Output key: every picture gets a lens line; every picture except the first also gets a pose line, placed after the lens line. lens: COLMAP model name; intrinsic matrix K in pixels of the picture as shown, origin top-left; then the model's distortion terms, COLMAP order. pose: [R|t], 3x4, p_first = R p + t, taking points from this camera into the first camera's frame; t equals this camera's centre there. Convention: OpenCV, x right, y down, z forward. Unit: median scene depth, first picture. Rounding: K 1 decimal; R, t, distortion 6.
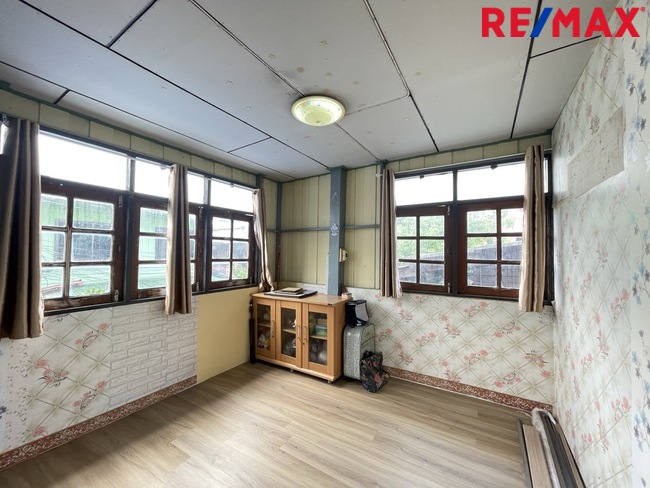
lens RADIAL K [[263.5, 0, 325.0], [0, 263.5, 245.1], [0, 0, 1]] dist [-0.001248, 0.000215]
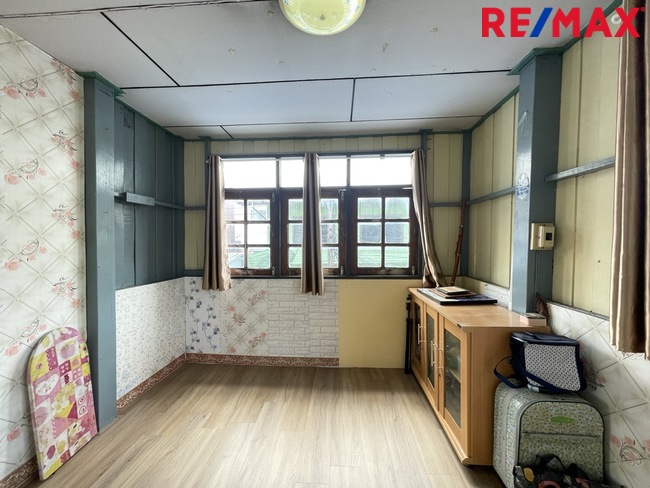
lens RADIAL K [[263.5, 0, 323.0], [0, 263.5, 245.7], [0, 0, 1]] dist [-0.001248, 0.000215]
pose [[0.469328, 0.010179, -0.882965, 0.404967], [0.037075, 0.998825, 0.031221, 0.033106], [0.882245, -0.047389, 0.468399, 0.543879]]
